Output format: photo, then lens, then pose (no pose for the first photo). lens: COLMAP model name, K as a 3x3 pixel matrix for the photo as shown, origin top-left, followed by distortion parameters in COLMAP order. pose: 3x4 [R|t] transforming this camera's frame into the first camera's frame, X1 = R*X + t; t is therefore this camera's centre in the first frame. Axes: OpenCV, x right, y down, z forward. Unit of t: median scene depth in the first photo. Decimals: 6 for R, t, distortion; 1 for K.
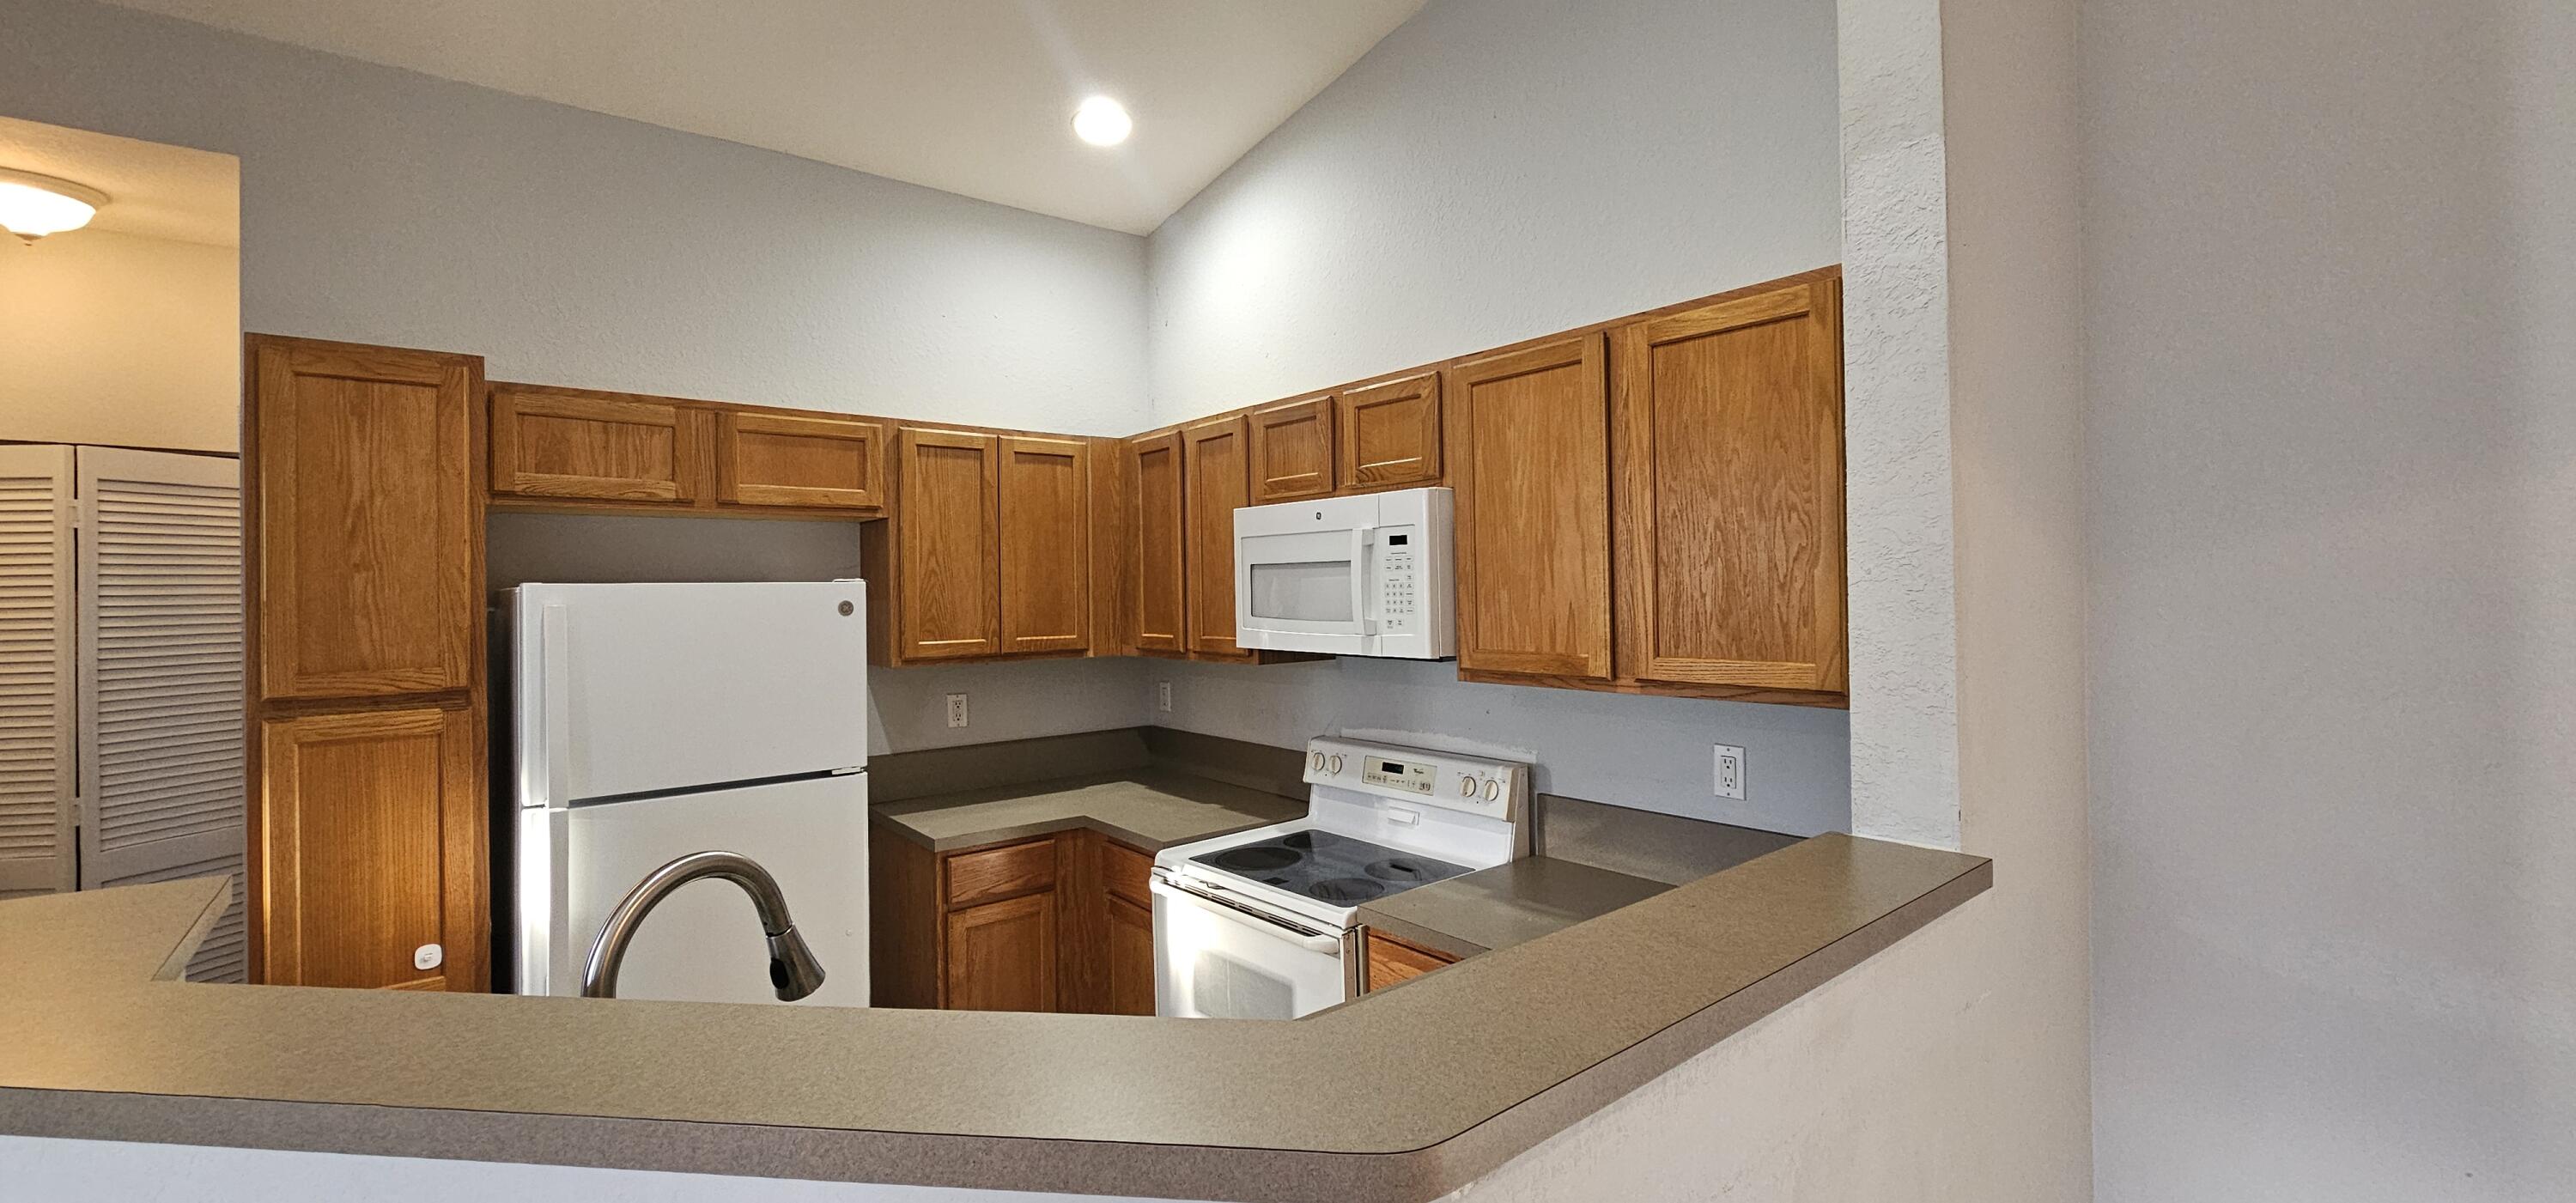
lens RADIAL K [[1057.0, 0, 1302.2], [0, 1057.0, 590.6], [0, 0, 1]] dist [-0.009015, 0.000220]
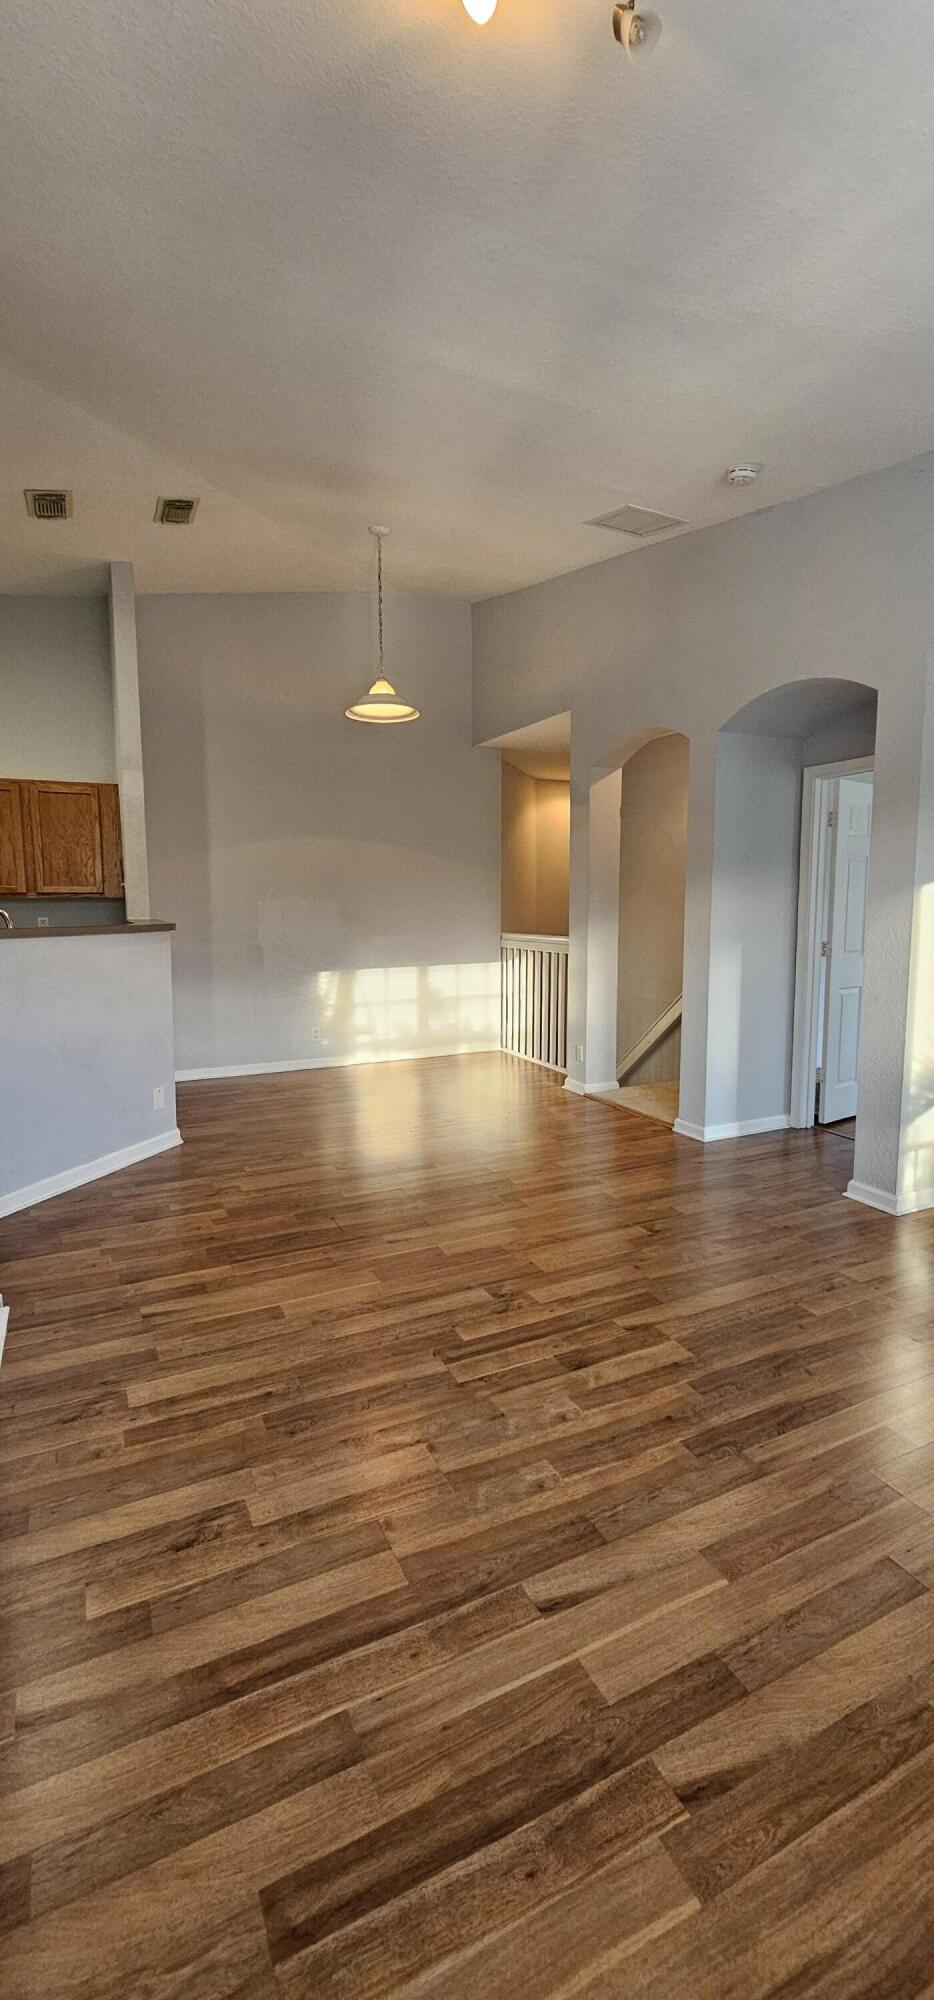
lens RADIAL K [[820.6, 0, 487.6], [0, 820.6, 998.7], [0, 0, 1]] dist [-0.009015, 0.000220]
pose [[0.219735, -0.105839, 0.969801, -1.401078], [0.000894, 0.994119, 0.108291, 0.101463], [-0.975559, -0.022928, 0.218537, -0.701829]]
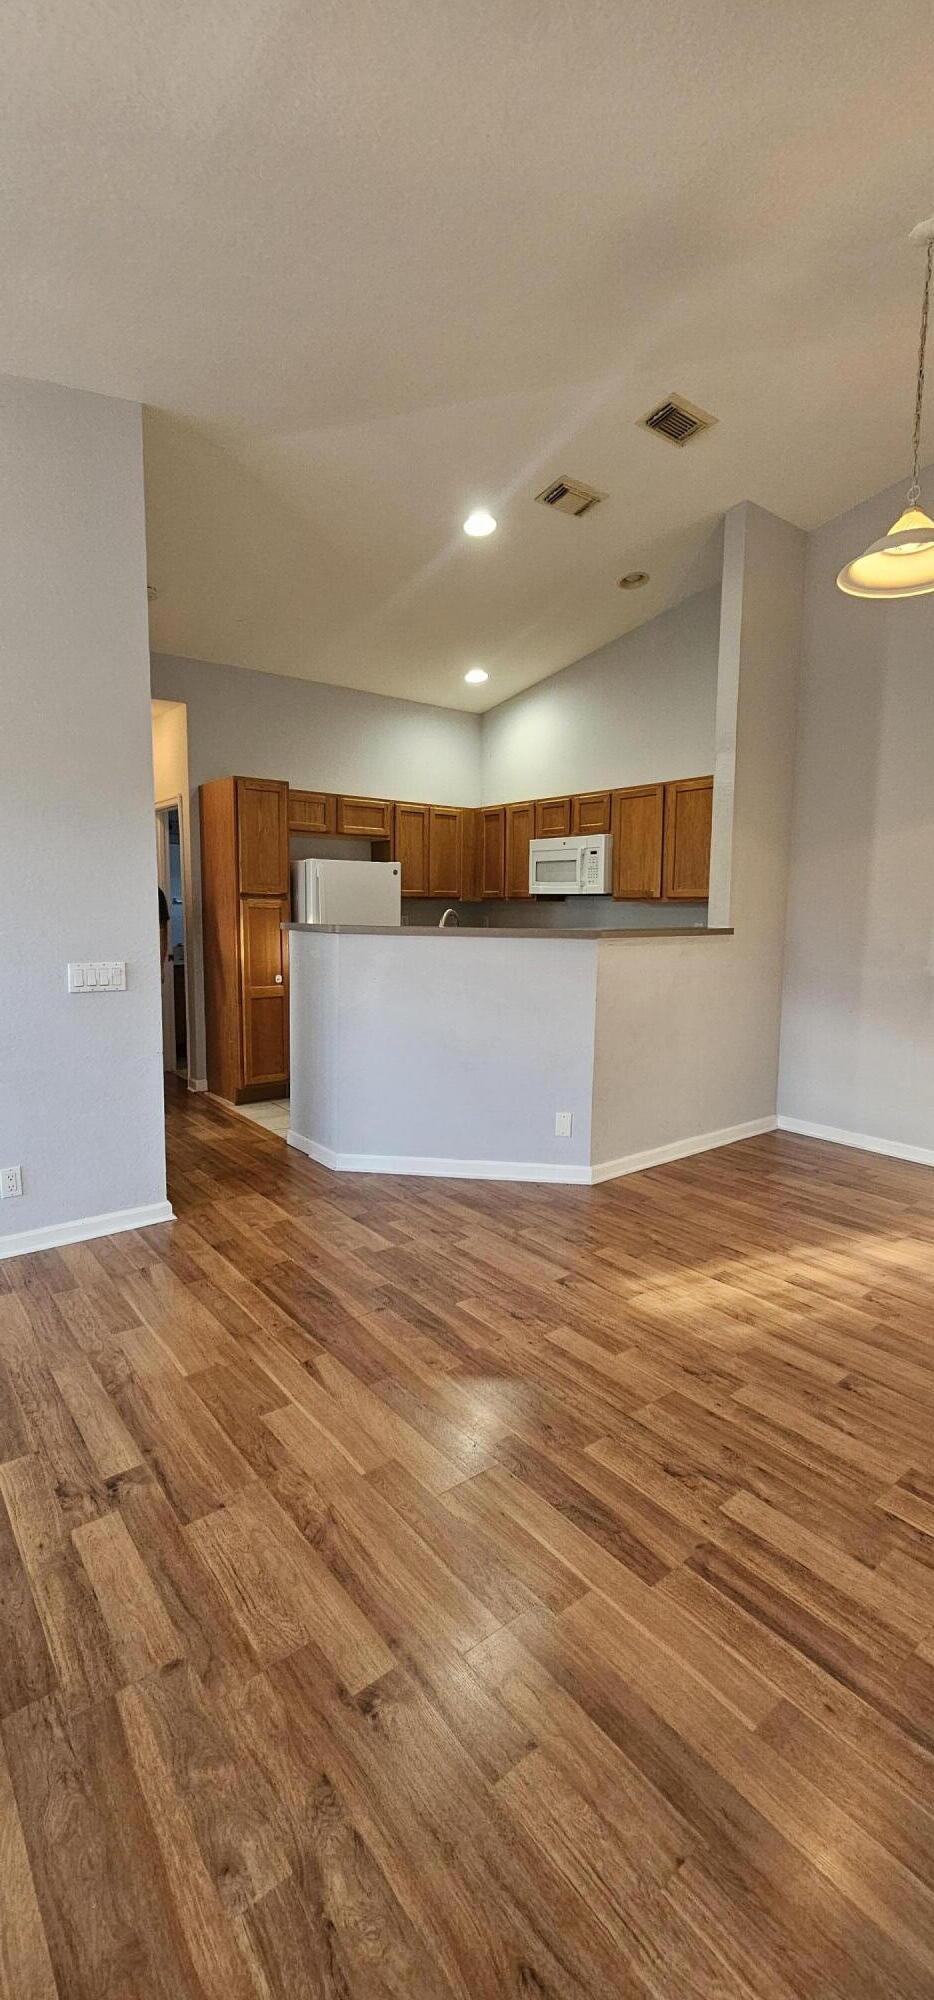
lens RADIAL K [[820.6, 0, 493.3], [0, 820.6, 1005.2], [0, 0, 1]] dist [-0.009015, 0.000220]
pose [[0.999594, 0.027229, -0.008433, -0.134986], [-0.026005, 0.992265, 0.121381, 0.089200], [0.011673, -0.121112, 0.992570, -1.129272]]
